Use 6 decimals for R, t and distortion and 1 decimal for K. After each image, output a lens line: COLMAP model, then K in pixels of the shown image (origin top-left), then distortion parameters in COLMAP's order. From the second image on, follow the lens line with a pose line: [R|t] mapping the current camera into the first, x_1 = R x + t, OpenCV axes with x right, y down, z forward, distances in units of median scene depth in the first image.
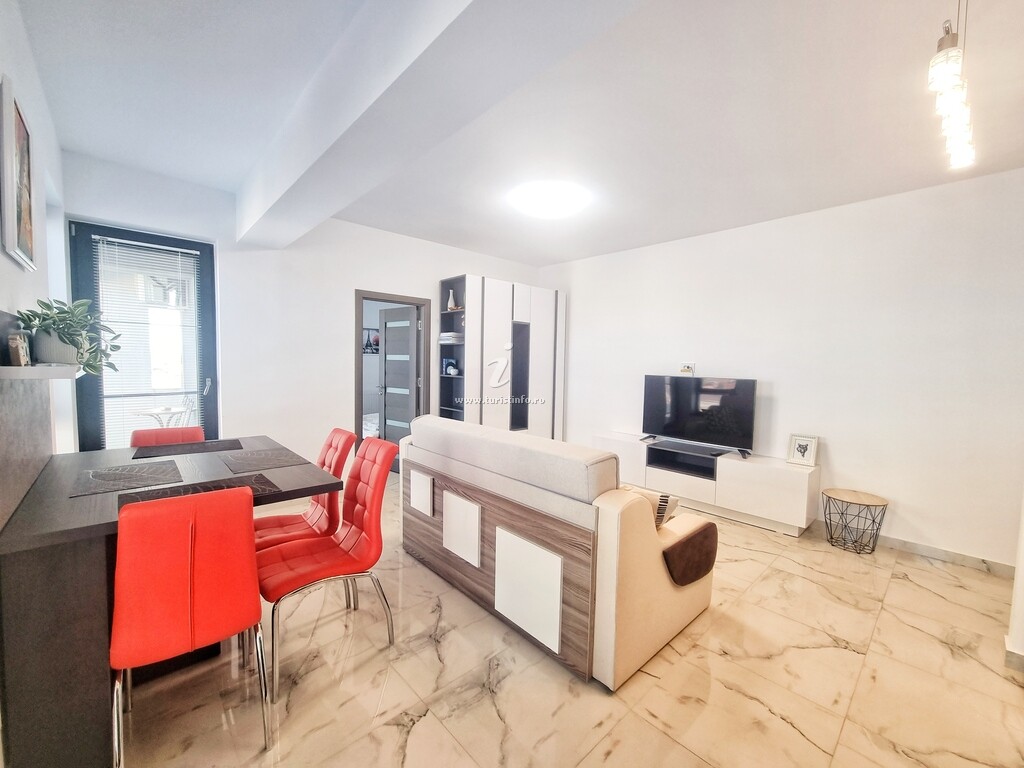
lens RADIAL K [[416.7, 0, 511.8], [0, 416.7, 380.1], [0, 0, 1]] dist [0.000925, -0.001413]
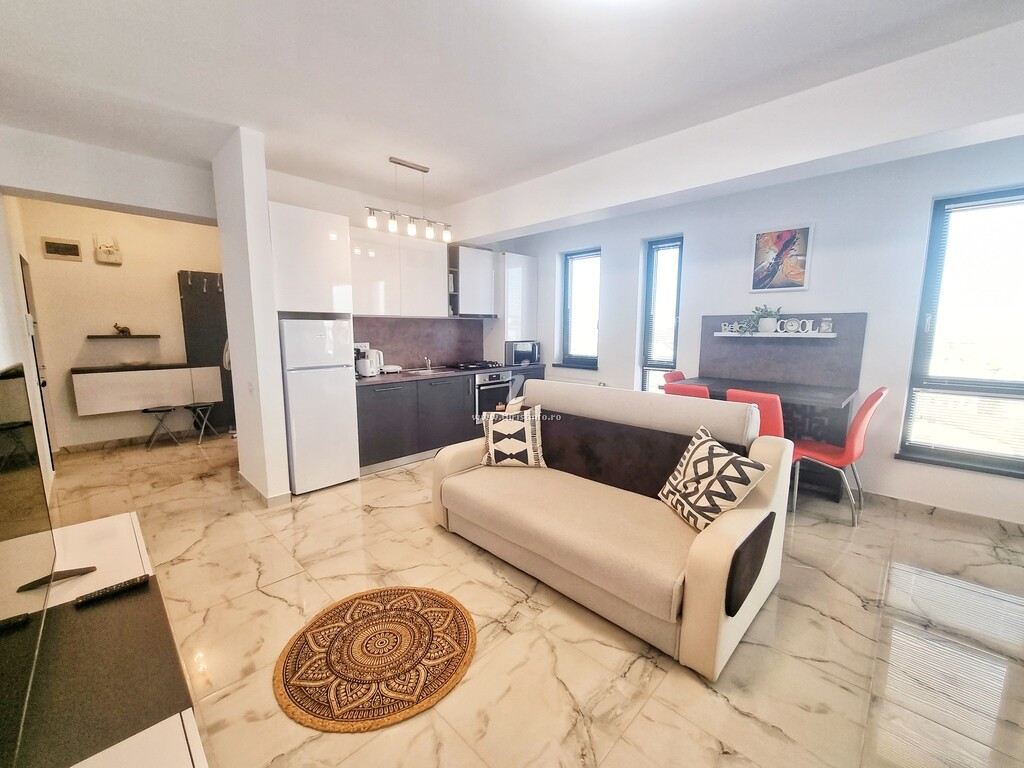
lens RADIAL K [[416.7, 0, 513.8], [0, 416.7, 388.2], [0, 0, 1]] dist [0.000925, -0.001413]
pose [[-0.998590, -0.019883, -0.049226, 0.168517], [-0.029023, 0.980851, 0.192585, -0.089763], [0.044455, 0.193742, -0.980045, 2.004284]]
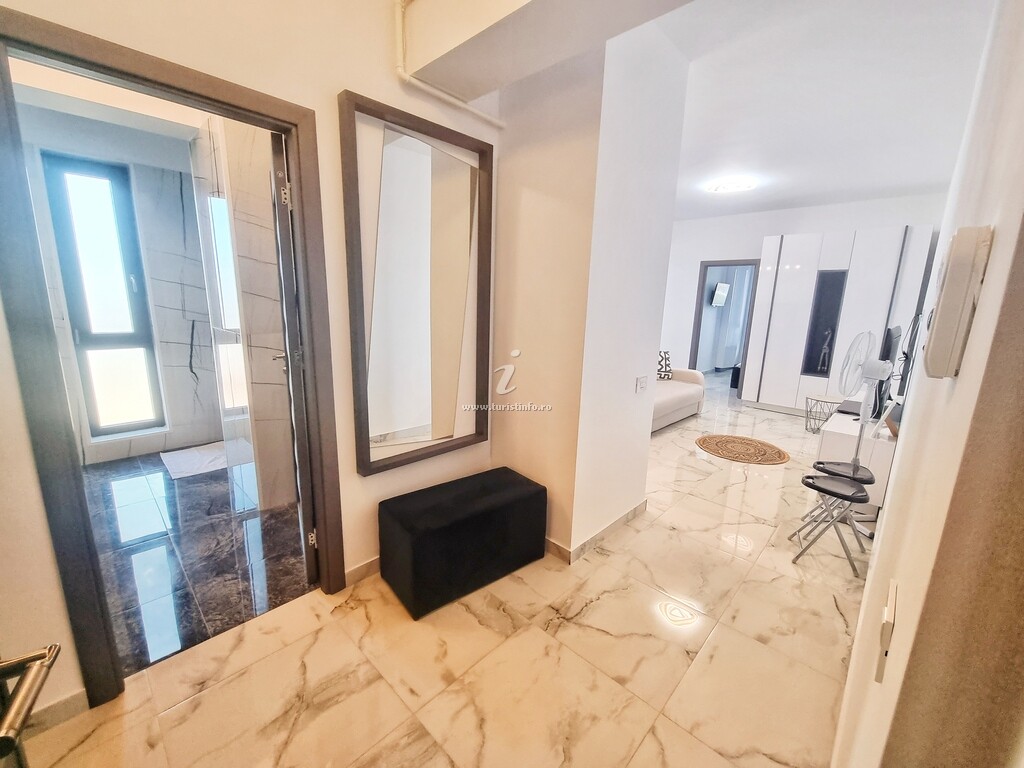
lens RADIAL K [[416.7, 0, 513.2], [0, 416.7, 387.7], [0, 0, 1]] dist [0.000925, -0.001413]
pose [[0.058788, 0.183438, -0.981272, 1.958794], [-0.078075, 0.980806, 0.178674, 0.037956], [0.995213, 0.066109, 0.071982, 0.259383]]
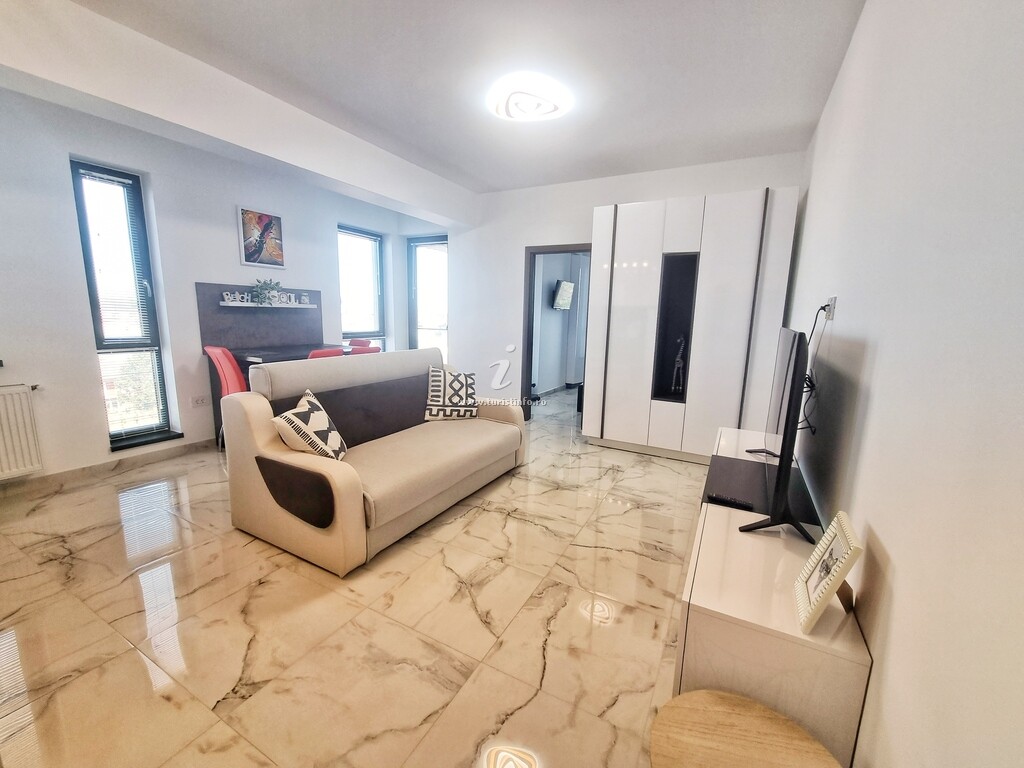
lens RADIAL K [[416.7, 0, 515.6], [0, 416.7, 386.8], [0, 0, 1]] dist [0.000925, -0.001413]
pose [[0.323303, 0.147945, -0.934659, 1.168498], [-0.066382, 0.988816, 0.133555, 0.021254], [0.943964, 0.018866, 0.329508, 0.925750]]
